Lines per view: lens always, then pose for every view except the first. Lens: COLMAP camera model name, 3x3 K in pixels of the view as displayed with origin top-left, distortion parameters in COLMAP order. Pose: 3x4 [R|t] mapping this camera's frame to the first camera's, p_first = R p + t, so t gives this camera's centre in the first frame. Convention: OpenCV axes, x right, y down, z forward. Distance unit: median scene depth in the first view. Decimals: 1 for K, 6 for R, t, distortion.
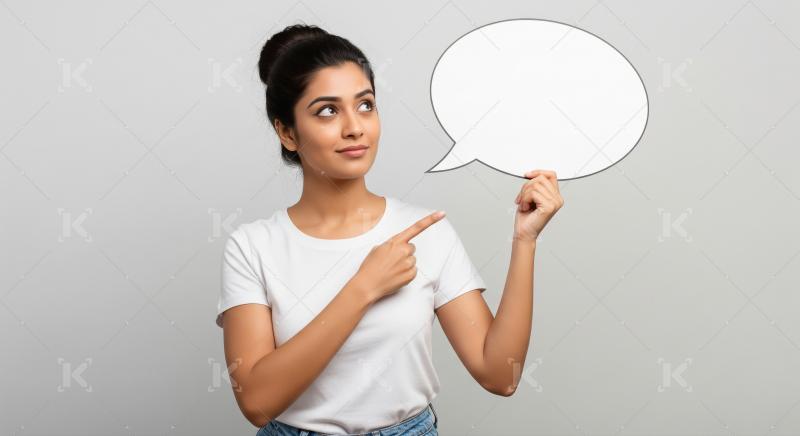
lens RADIAL K [[324.5, 0, 400.0], [0, 324.5, 218.0], [0, 0, 1]] dist [0.000403, -0.000110]
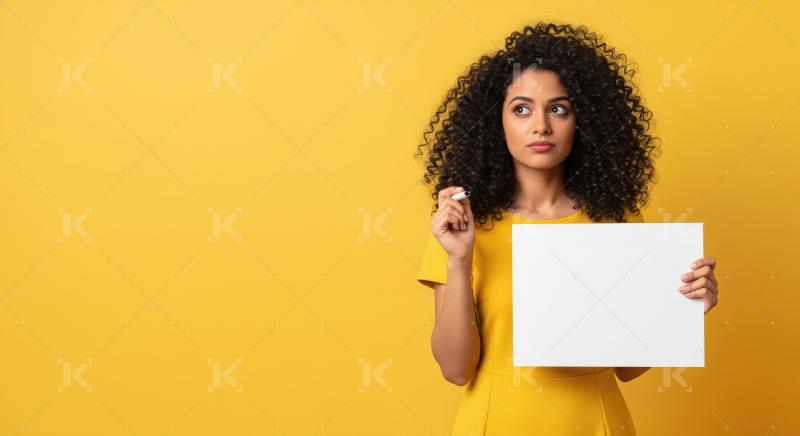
lens RADIAL K [[324.5, 0, 400.0], [0, 324.5, 218.0], [0, 0, 1]] dist [0.000403, -0.000110]
pose [[0.999996, 0.000252, -0.002929, 1.851379], [-0.000252, 1.000000, 0.000014, -0.000384], [0.002929, -0.000014, 0.999996, 0.002660]]
